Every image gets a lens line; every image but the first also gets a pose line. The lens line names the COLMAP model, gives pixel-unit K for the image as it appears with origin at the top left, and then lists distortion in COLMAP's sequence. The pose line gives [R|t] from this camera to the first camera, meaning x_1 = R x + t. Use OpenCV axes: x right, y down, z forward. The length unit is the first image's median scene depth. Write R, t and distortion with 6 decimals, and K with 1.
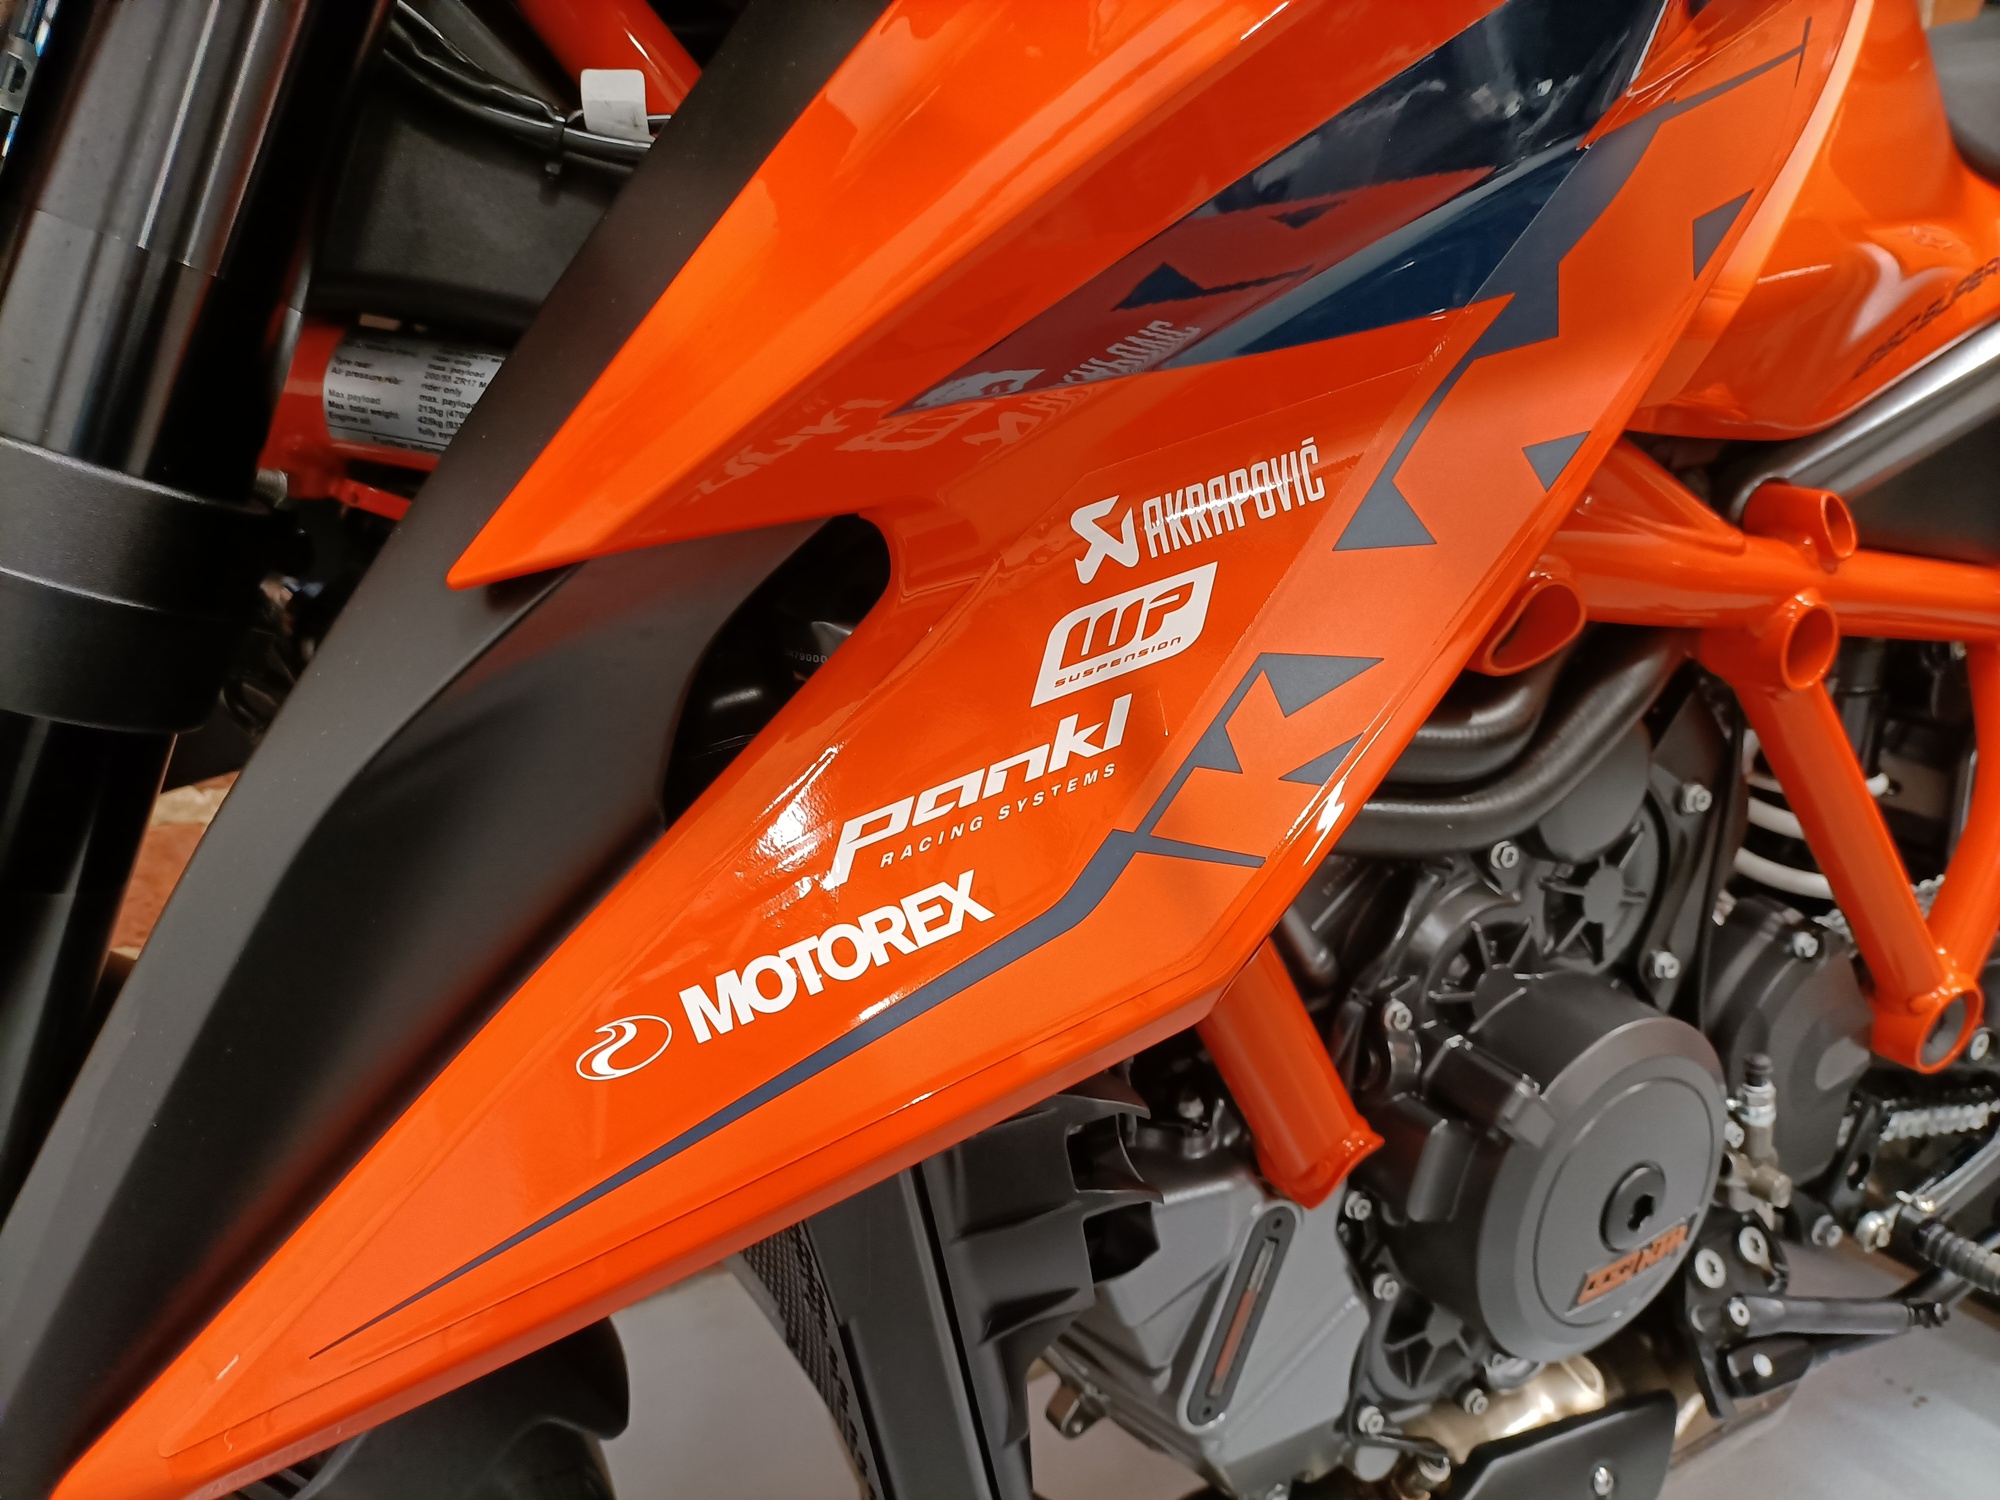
lens RADIAL K [[1526.0, 0, 1008.7], [0, 1526.0, 759.2], [0, 0, 1]] dist [-0.001103, 0.007103]
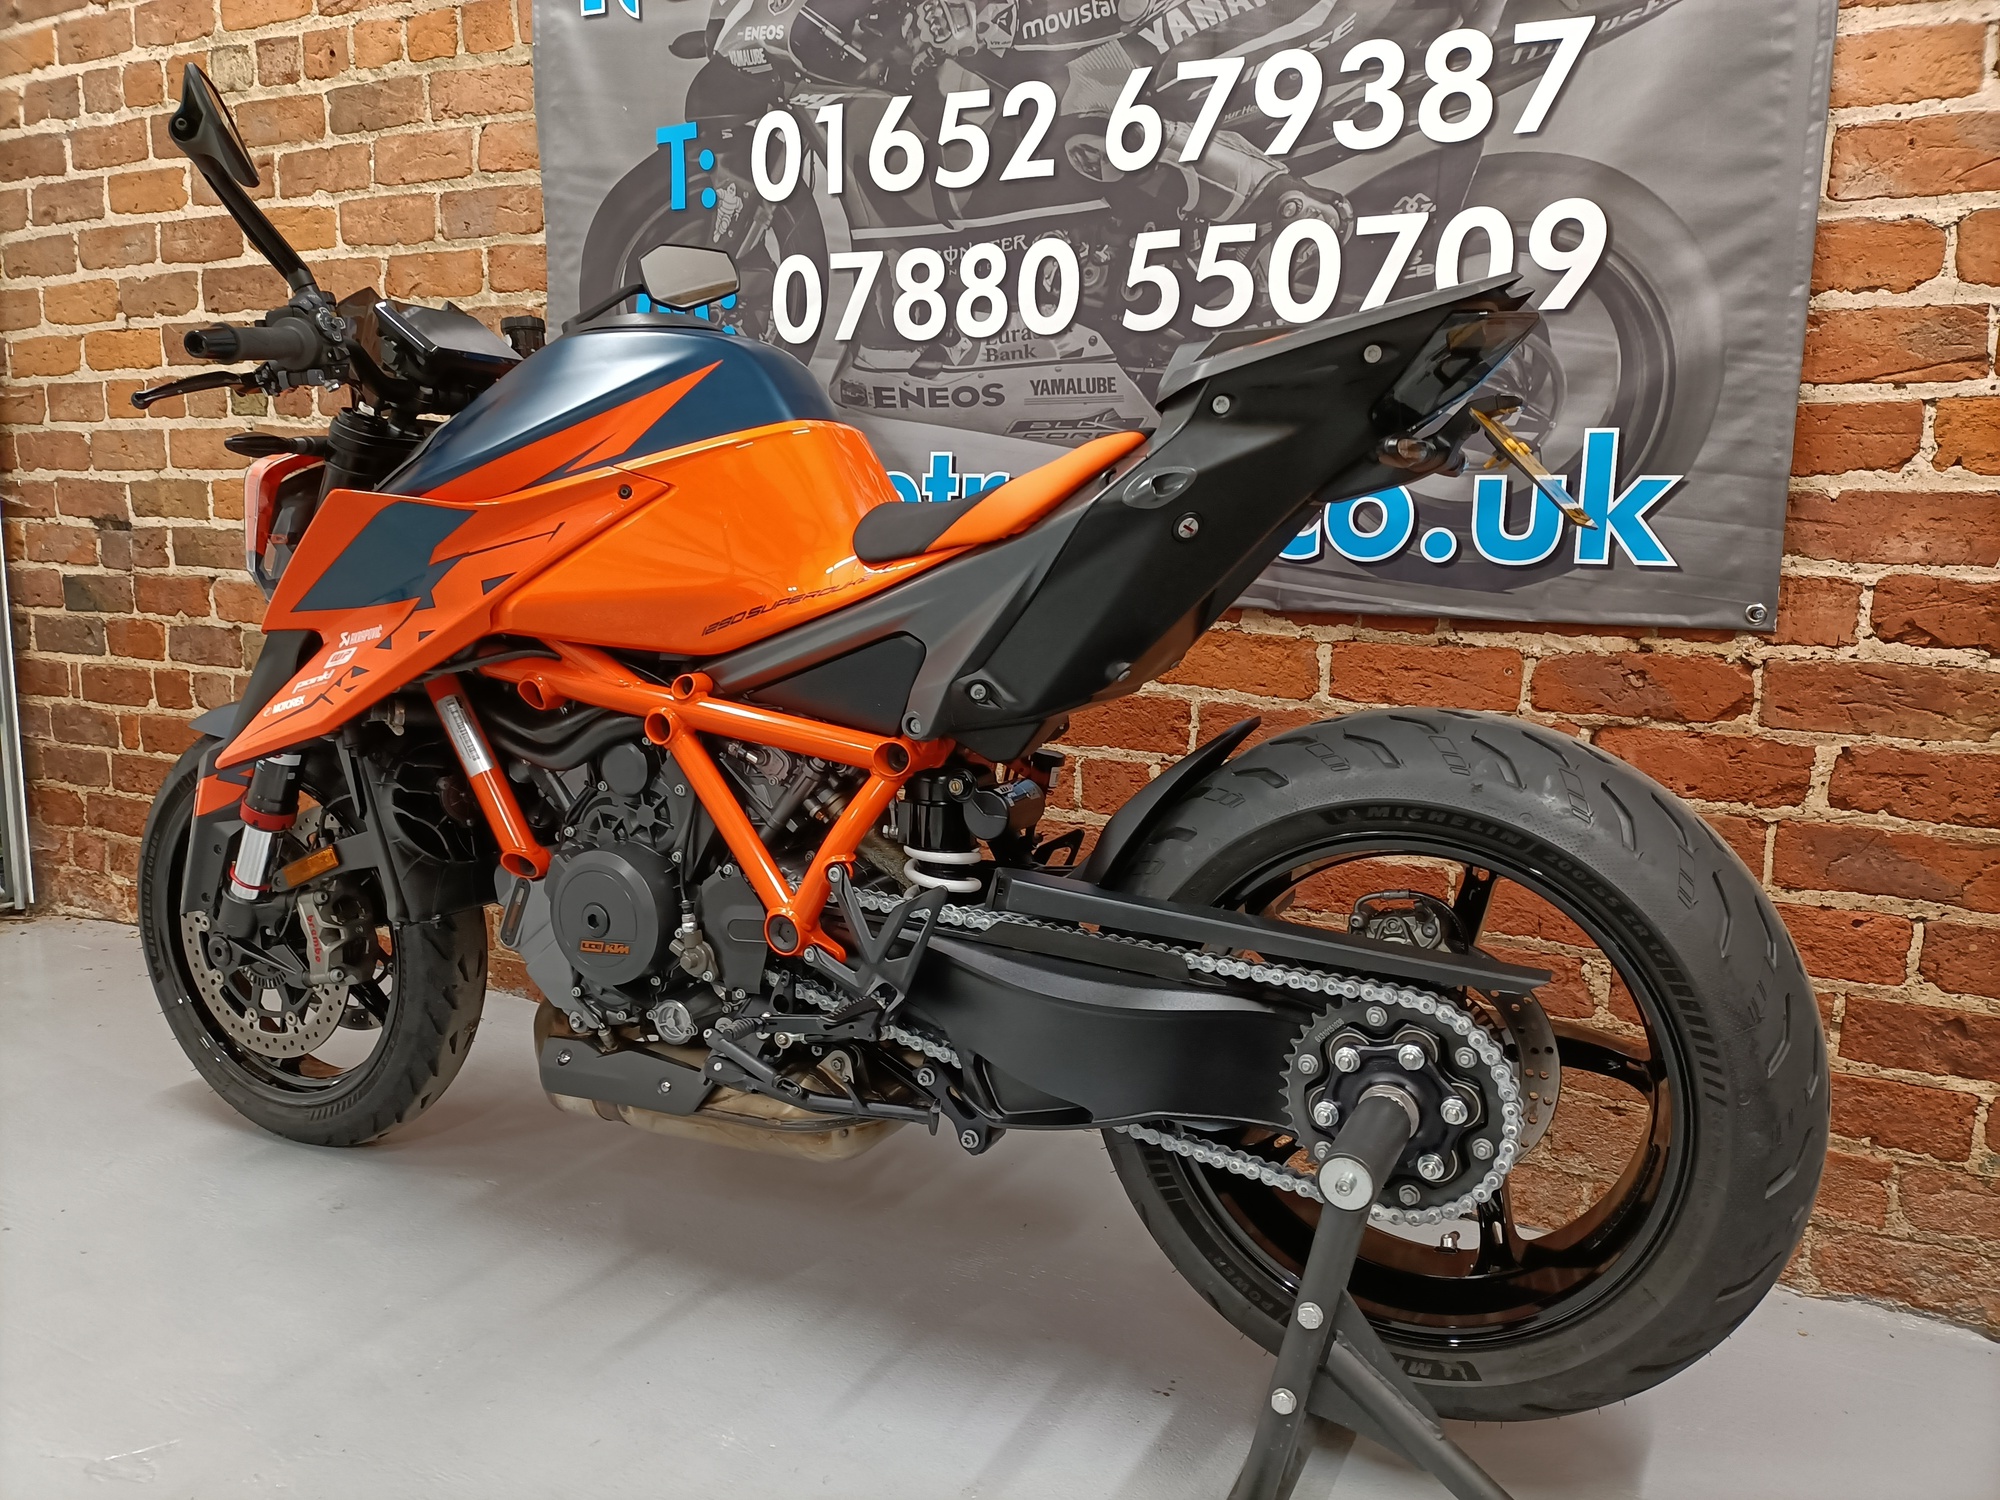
lens RADIAL K [[1513.7, 0, 1004.7], [0, 1513.7, 751.8], [0, 0, 1]] dist [0.026739, -0.027065]
pose [[0.532888, 0.119998, -0.837634, 3.059043], [-0.253038, 0.967197, -0.022419, -0.125531], [0.807467, 0.223900, 0.545771, 0.050747]]
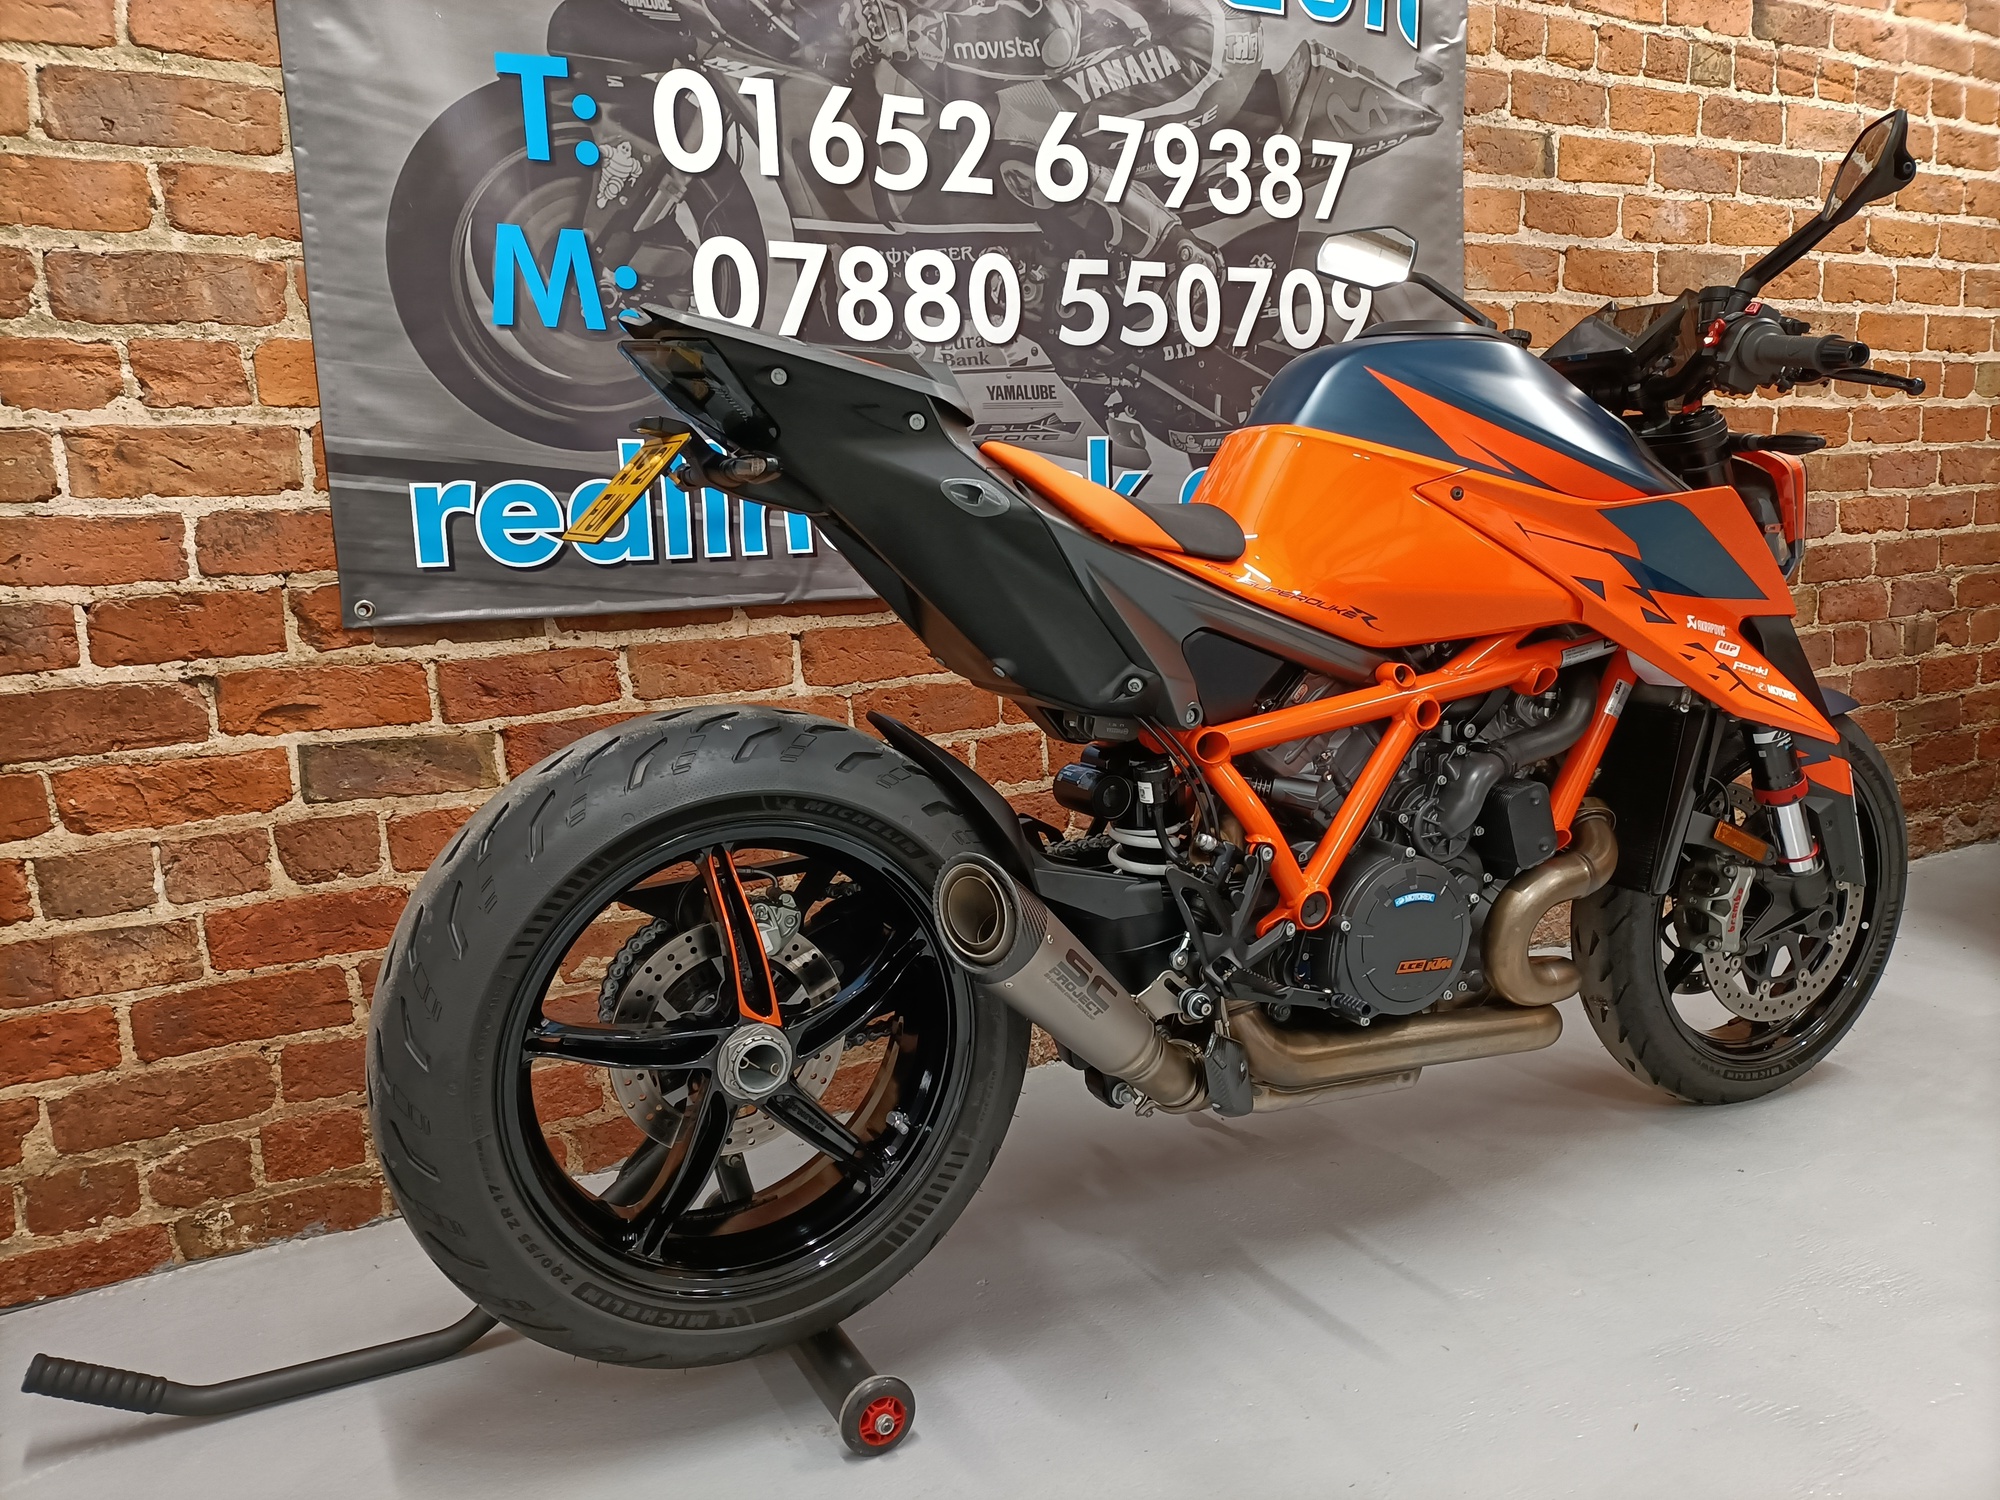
lens RADIAL K [[1513.7, 0, 1004.7], [0, 1513.7, 751.8], [0, 0, 1]] dist [0.026739, -0.027065]
pose [[0.998232, -0.049541, -0.032856, 0.164827], [0.045143, 0.991351, -0.123229, 0.299149], [0.038677, 0.121528, 0.991834, -1.755404]]
